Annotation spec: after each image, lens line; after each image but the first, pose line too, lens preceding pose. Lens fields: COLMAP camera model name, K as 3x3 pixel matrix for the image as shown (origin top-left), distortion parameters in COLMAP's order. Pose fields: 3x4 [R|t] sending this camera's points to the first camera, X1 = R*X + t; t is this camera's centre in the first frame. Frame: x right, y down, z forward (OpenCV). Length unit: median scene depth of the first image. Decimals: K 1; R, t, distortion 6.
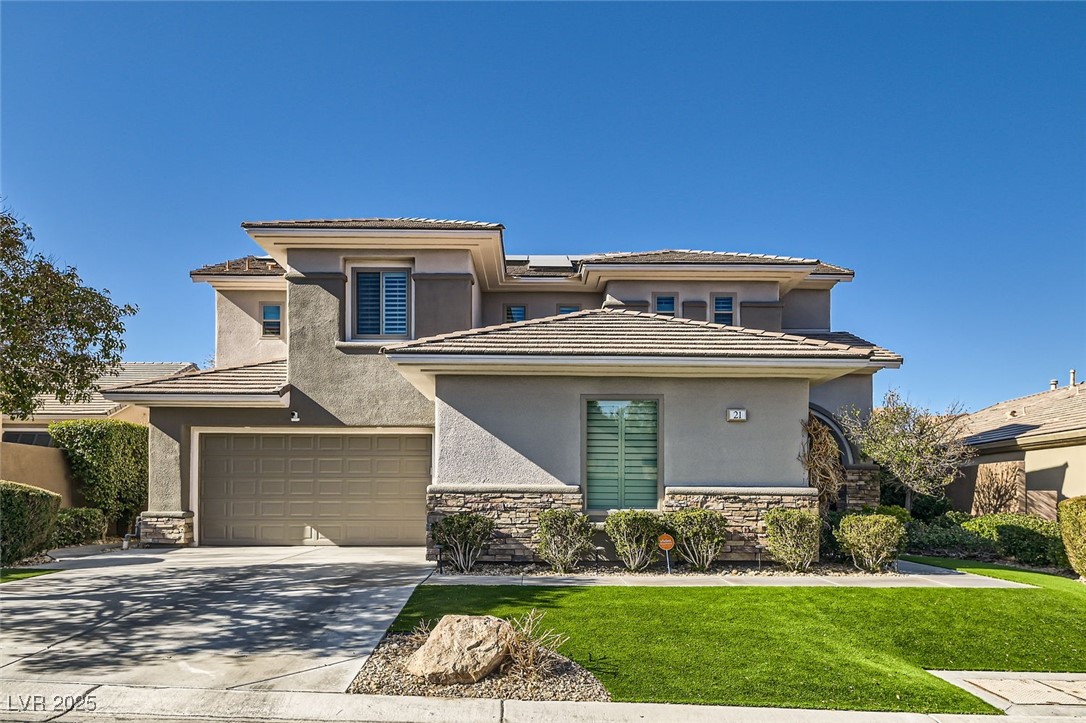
lens RADIAL K [[798.0, 0, 529.9], [0, 798.0, 359.7], [0, 0, 1]] dist [0.010624, -0.004239]
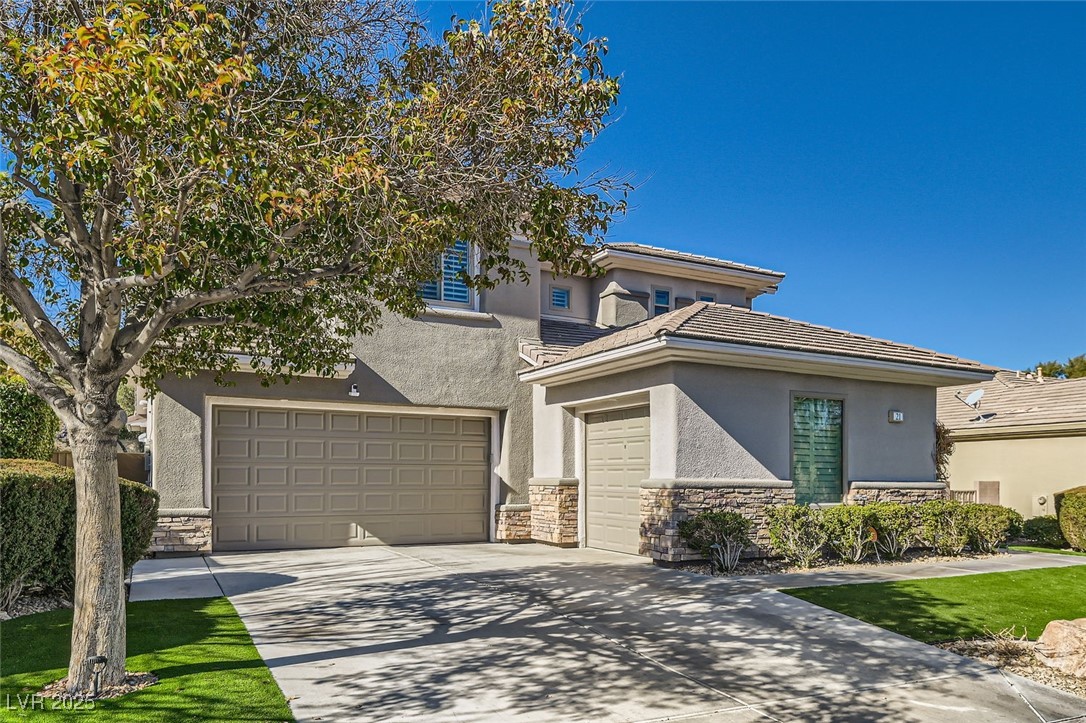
lens RADIAL K [[798.0, 0, 529.9], [0, 798.0, 359.7], [0, 0, 1]] dist [0.010624, -0.004239]
pose [[0.882069, 0.070605, 0.465799, -0.714547], [-0.083698, 0.996463, 0.007456, 0.025638], [-0.463625, -0.045563, 0.884859, 0.266710]]
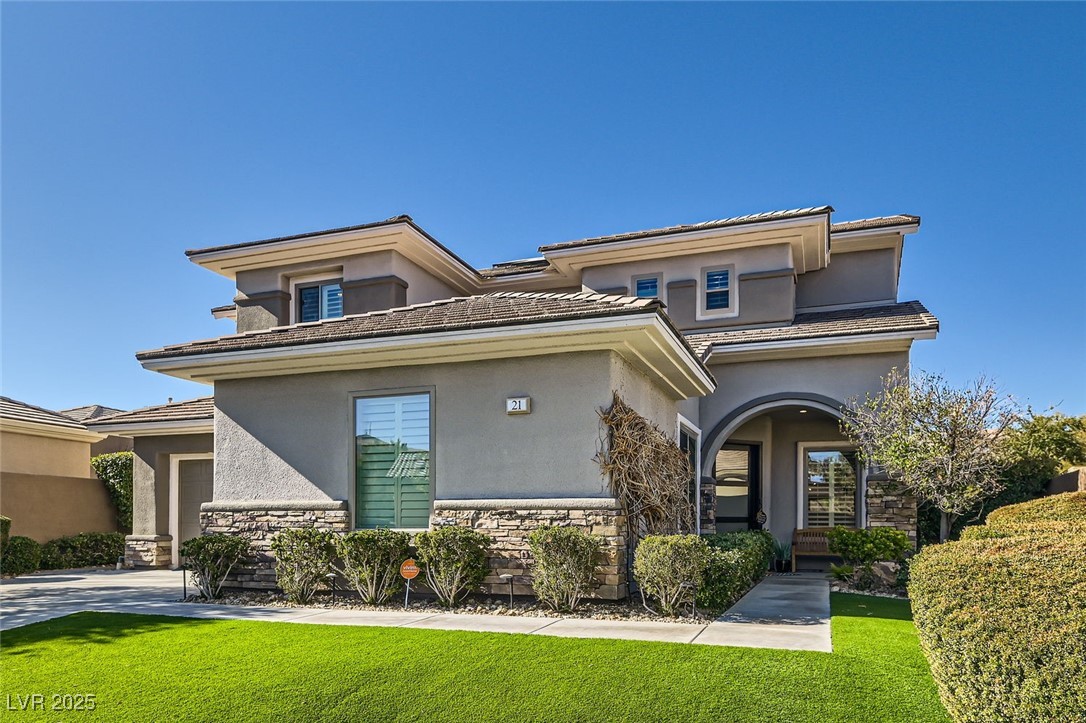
lens RADIAL K [[780.2, 0, 544.2], [0, 780.2, 416.9], [0, 0, 1]] dist [-0.004111, -0.003759]
pose [[0.933876, -0.054221, -0.353462, 0.552946], [0.063387, 0.997885, 0.014398, 0.072145], [0.351934, -0.035851, 0.935338, 0.315568]]
